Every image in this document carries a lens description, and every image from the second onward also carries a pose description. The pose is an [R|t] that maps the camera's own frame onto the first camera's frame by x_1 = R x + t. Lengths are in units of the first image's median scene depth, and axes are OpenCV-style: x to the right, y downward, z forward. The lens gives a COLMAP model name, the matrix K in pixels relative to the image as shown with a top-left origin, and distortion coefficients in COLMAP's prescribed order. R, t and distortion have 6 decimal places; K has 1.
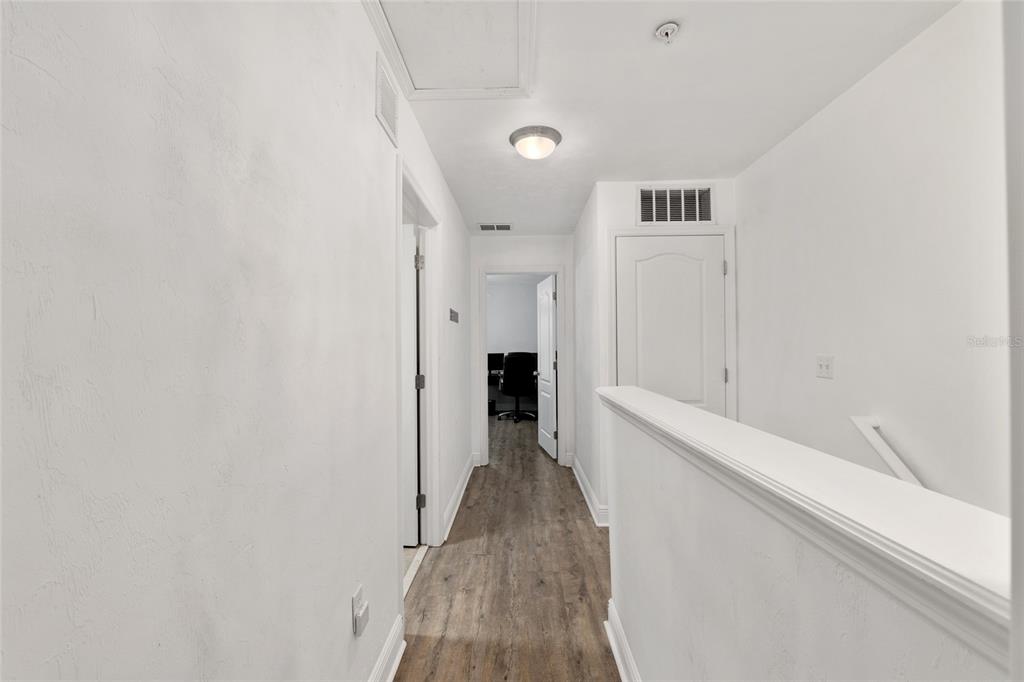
lens RADIAL K [[421.1, 0, 510.1], [0, 421.1, 339.6], [0, 0, 1]] dist [-0.008608, 0.000028]
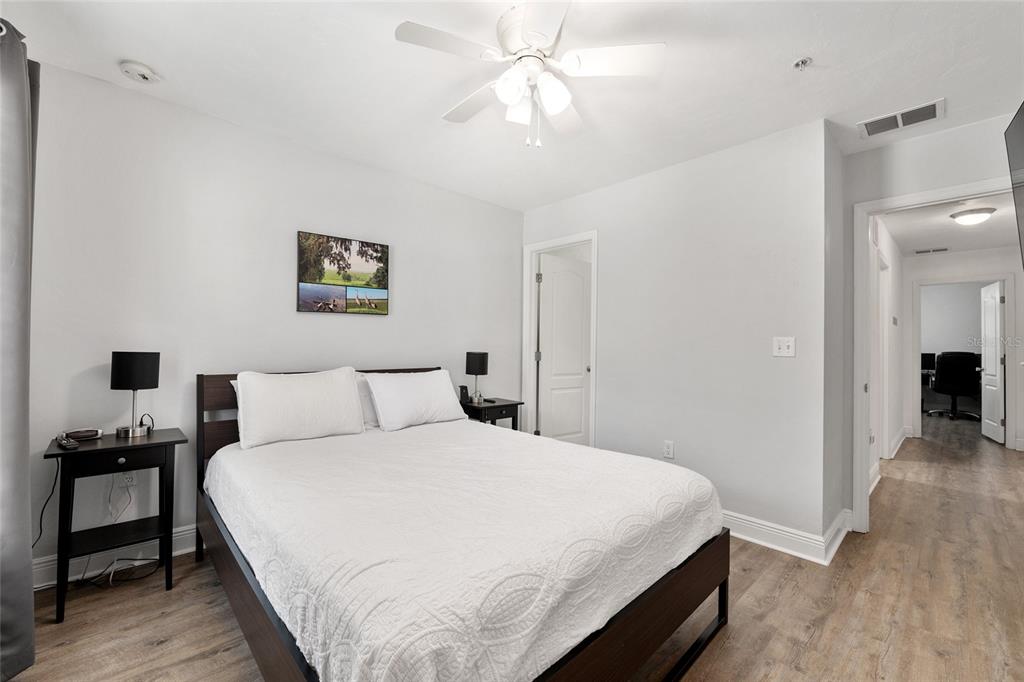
lens RADIAL K [[421.1, 0, 510.1], [0, 421.1, 339.6], [0, 0, 1]] dist [-0.008608, 0.000028]
pose [[0.698899, 0.003614, -0.715212, -0.017856], [-0.009085, 0.999951, -0.003826, 0.018656], [0.715163, 0.009172, 0.698897, -0.679902]]
